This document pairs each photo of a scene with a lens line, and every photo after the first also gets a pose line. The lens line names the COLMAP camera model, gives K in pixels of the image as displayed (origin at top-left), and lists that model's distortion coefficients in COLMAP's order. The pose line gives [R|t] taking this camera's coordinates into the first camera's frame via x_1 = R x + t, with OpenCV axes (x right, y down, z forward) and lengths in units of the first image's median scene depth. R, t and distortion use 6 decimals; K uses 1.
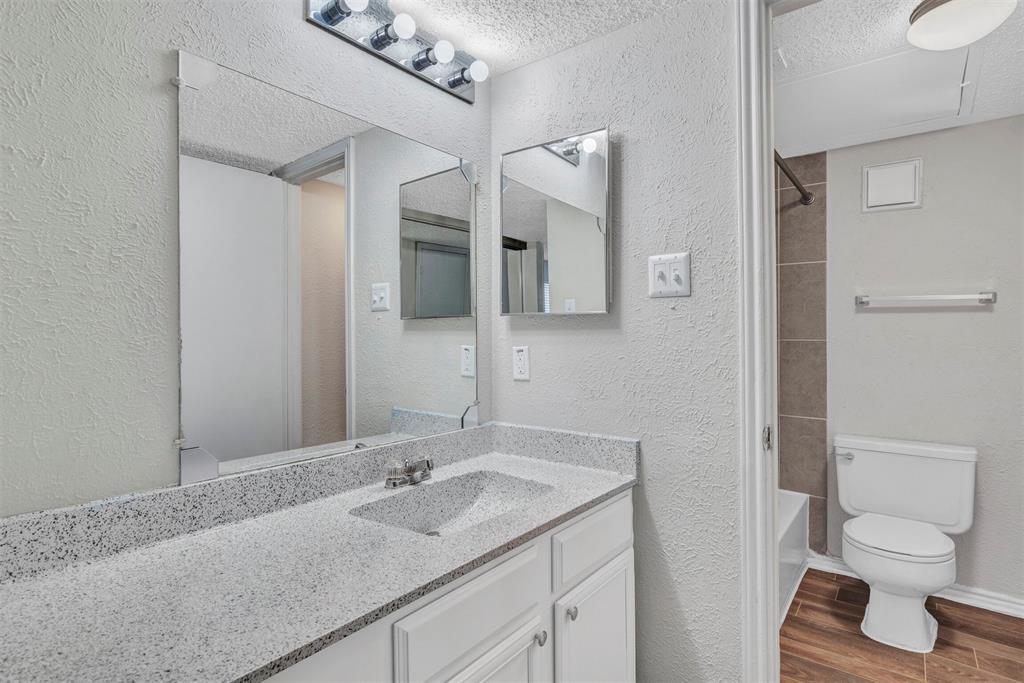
lens RADIAL K [[515.1, 0, 512.6], [0, 515.1, 311.9], [0, 0, 1]] dist [-0.010271, 0.003514]
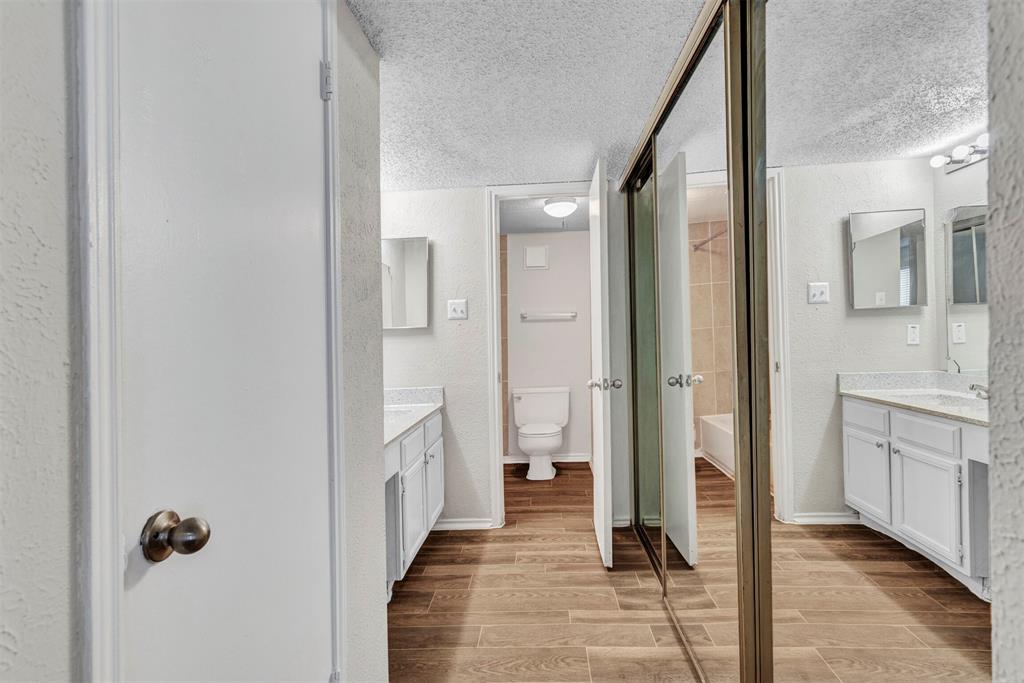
lens RADIAL K [[515.1, 0, 512.1], [0, 515.1, 343.6], [0, 0, 1]] dist [-0.010271, 0.003514]
pose [[0.824682, -0.038089, 0.564313, -0.705062], [0.010097, 0.998562, 0.052643, -0.036848], [-0.565506, -0.037716, 0.823881, -0.893521]]
